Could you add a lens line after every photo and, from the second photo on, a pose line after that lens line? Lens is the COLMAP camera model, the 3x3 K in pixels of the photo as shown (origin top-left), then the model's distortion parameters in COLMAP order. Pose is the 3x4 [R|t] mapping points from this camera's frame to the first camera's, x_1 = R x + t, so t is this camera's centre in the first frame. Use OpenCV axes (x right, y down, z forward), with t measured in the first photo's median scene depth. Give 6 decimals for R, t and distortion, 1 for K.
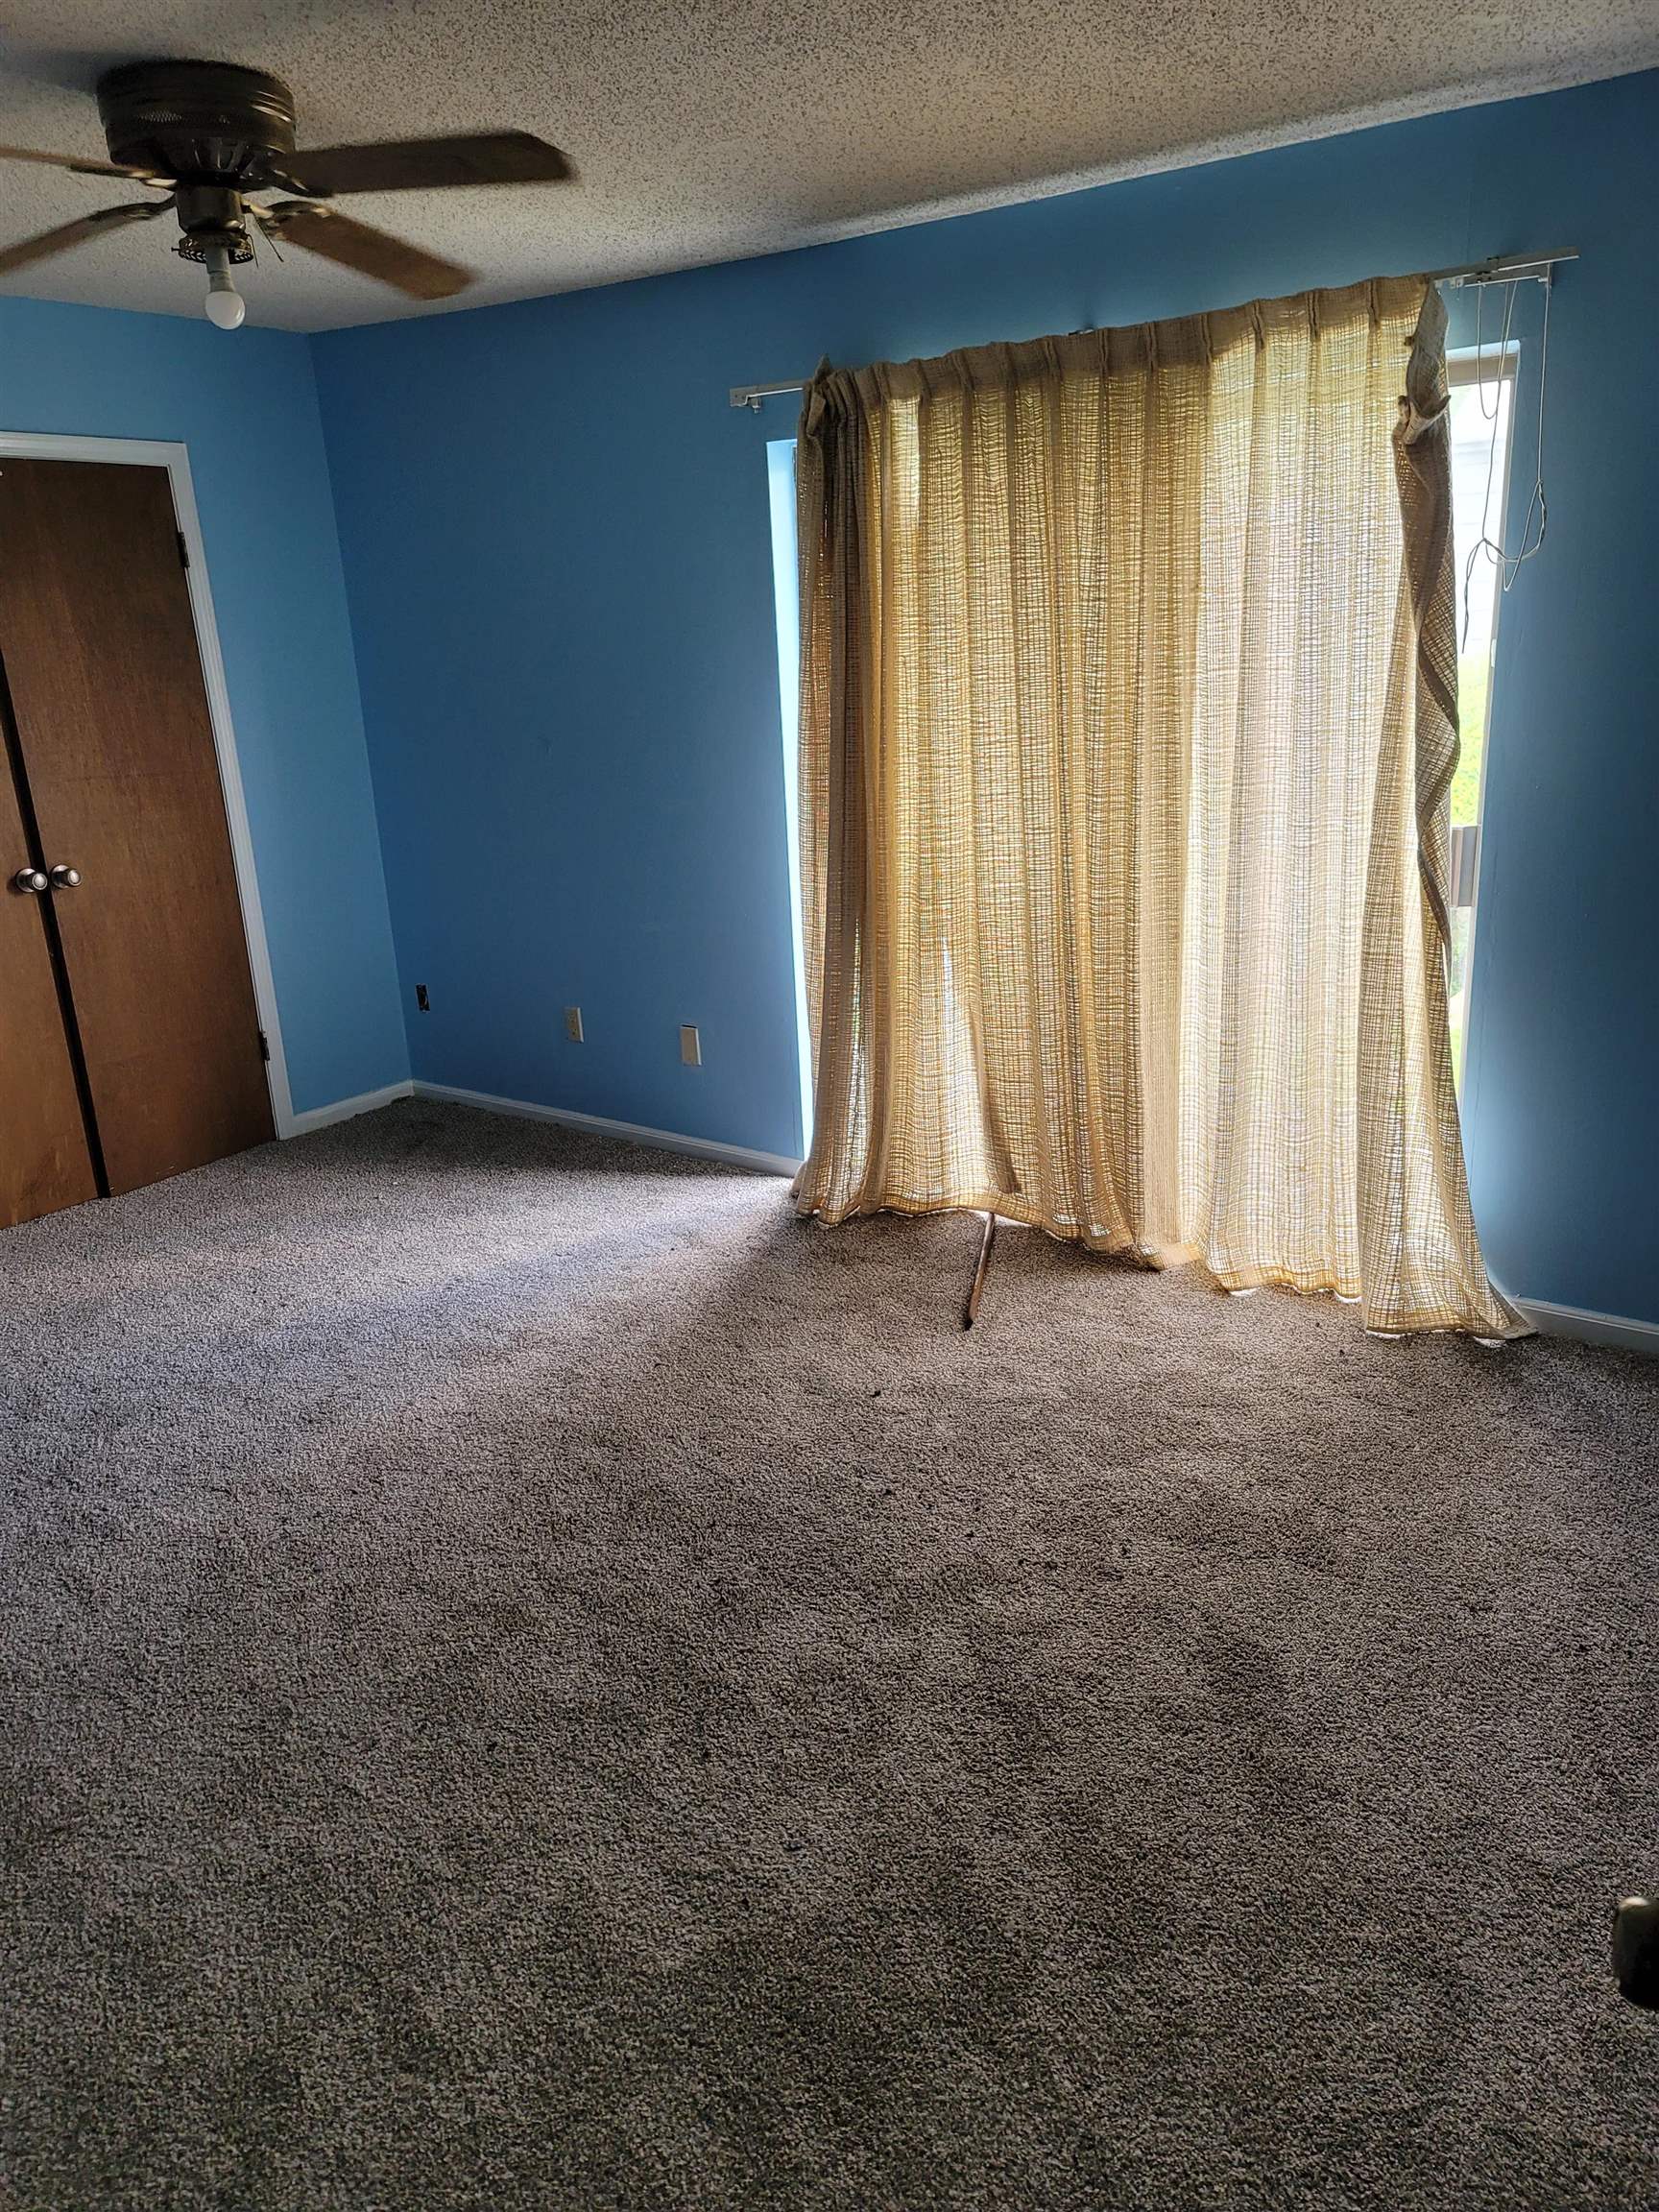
lens RADIAL K [[1576.6, 0, 833.8], [0, 1576.6, 1152.1], [0, 0, 1]] dist [0.016655, -0.004416]
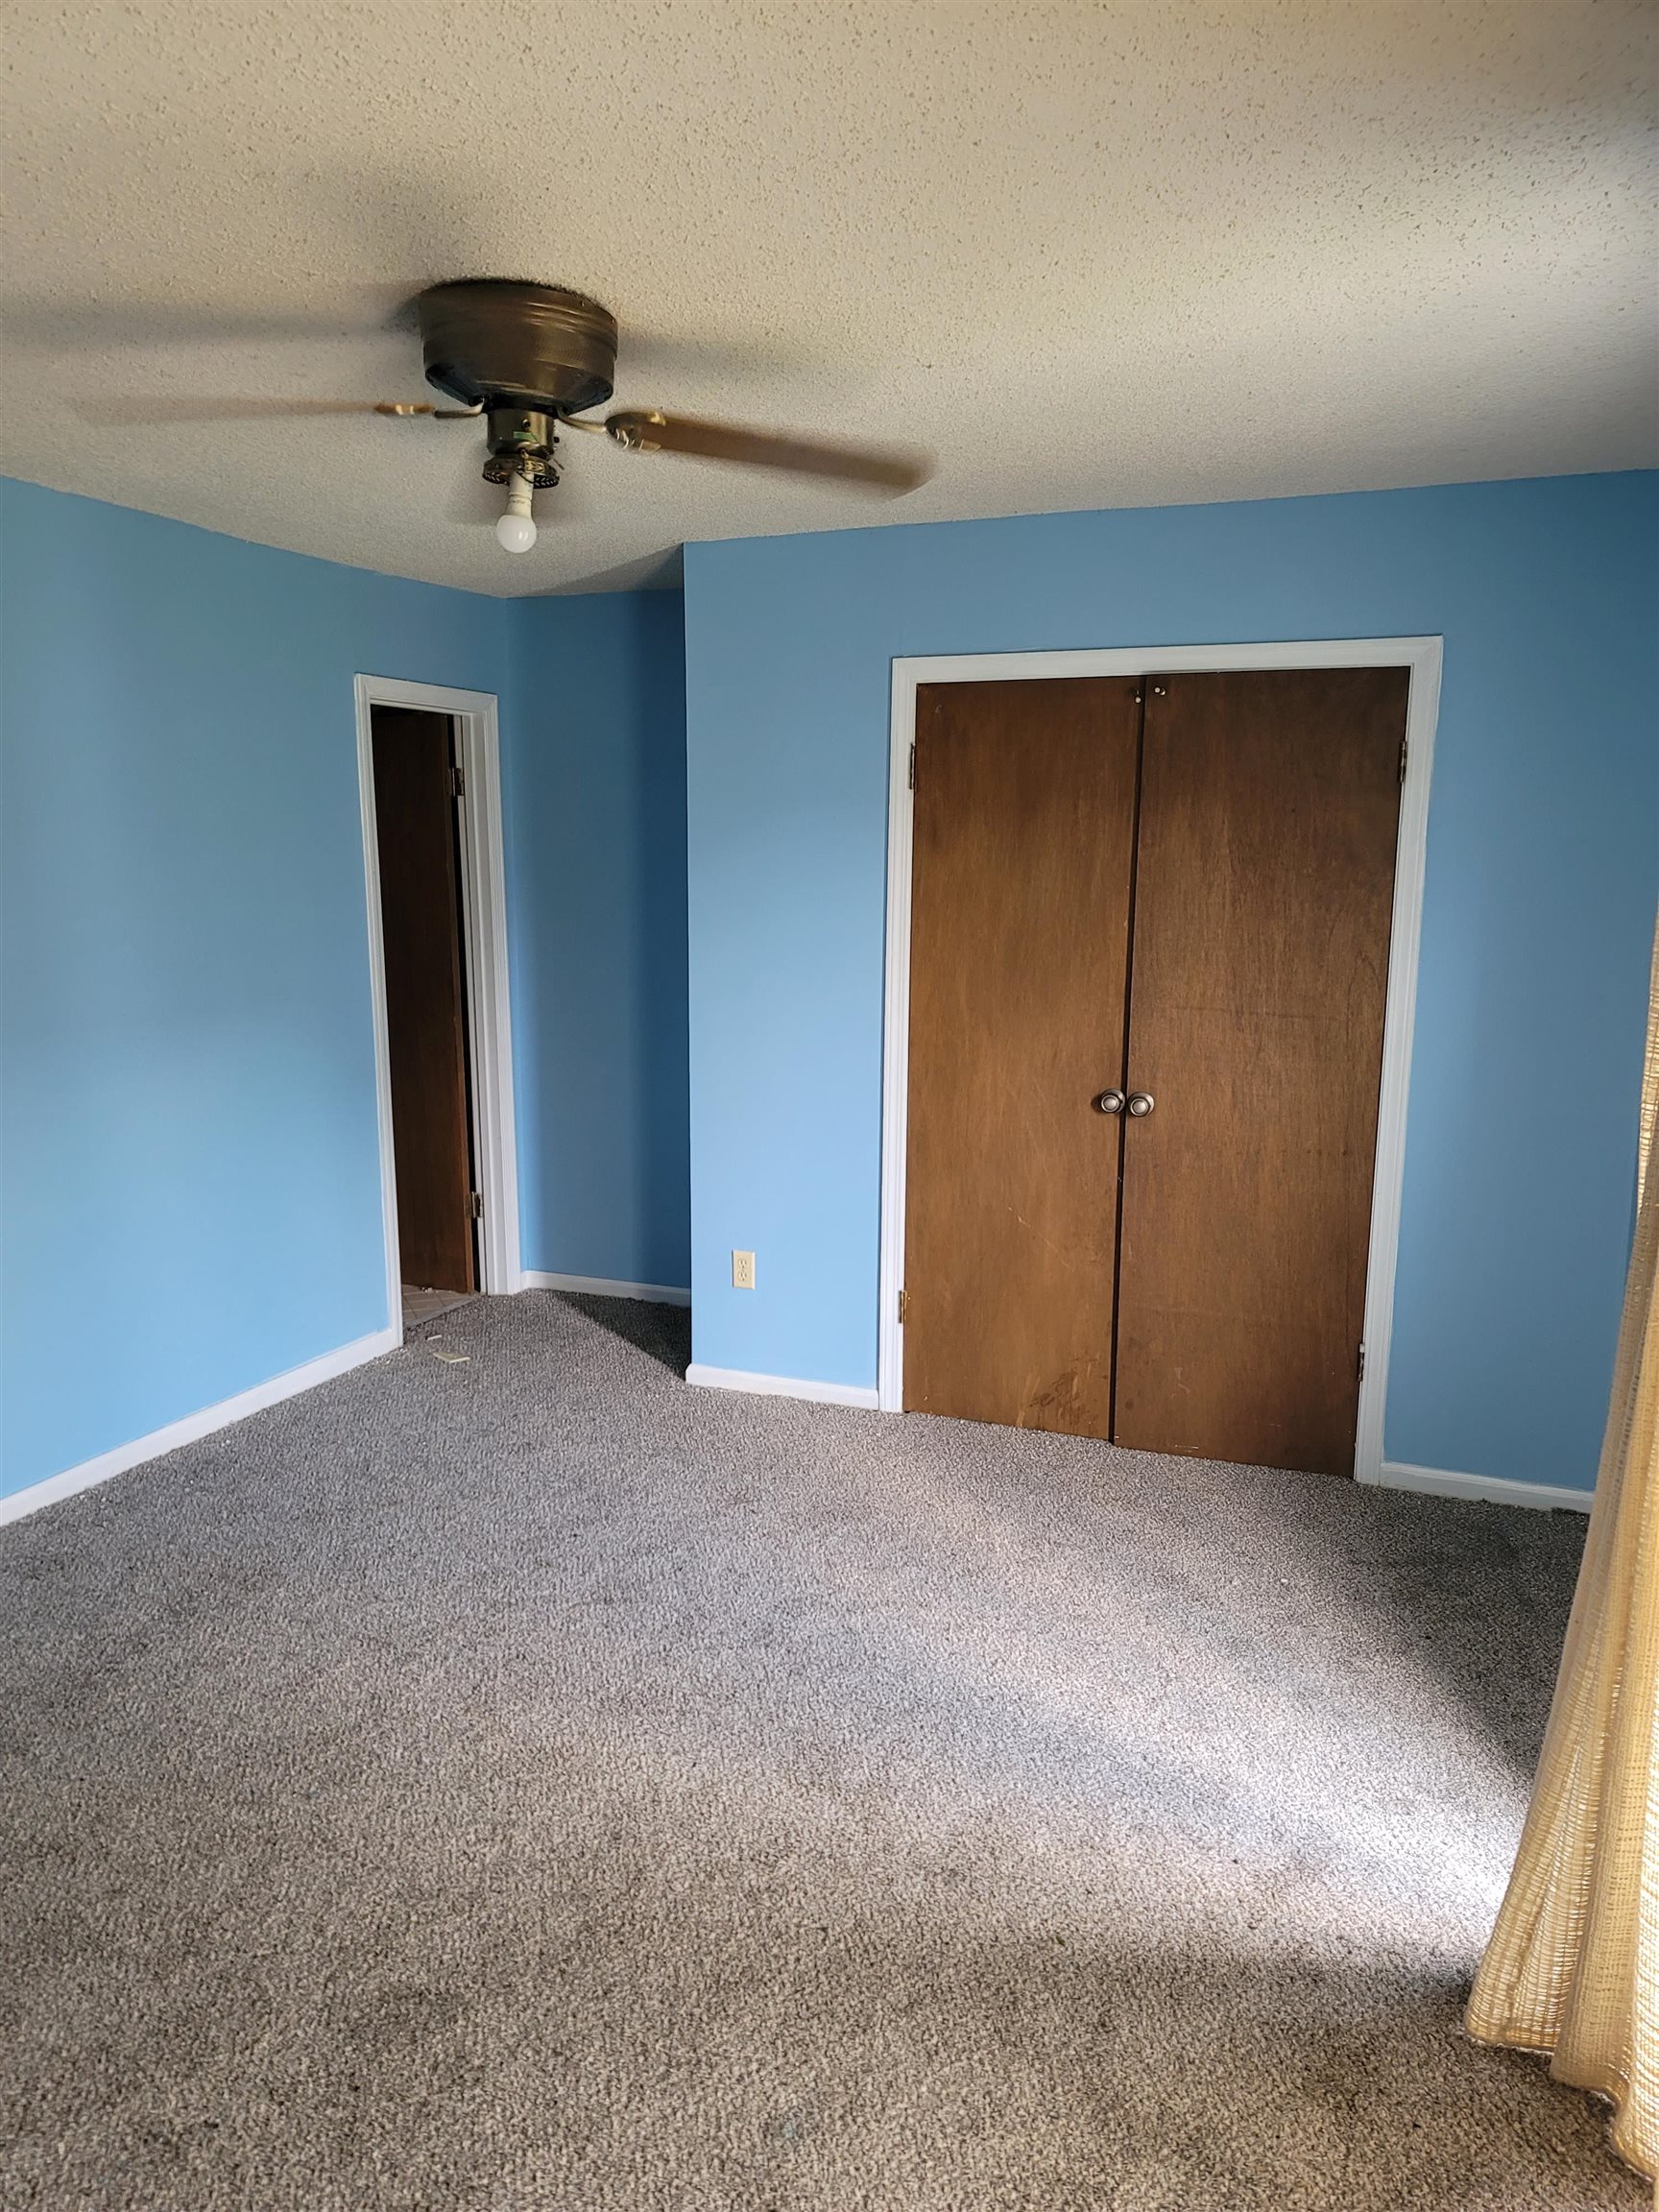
lens RADIAL K [[1615.3, 0, 790.0], [0, 1615.3, 1143.2], [0, 0, 1]] dist [0.043485, -0.001839]
pose [[0.233626, 0.223228, -0.946355, 0.567429], [-0.338593, 0.931048, 0.136029, -0.324095], [0.911468, 0.288649, 0.293101, 0.826438]]
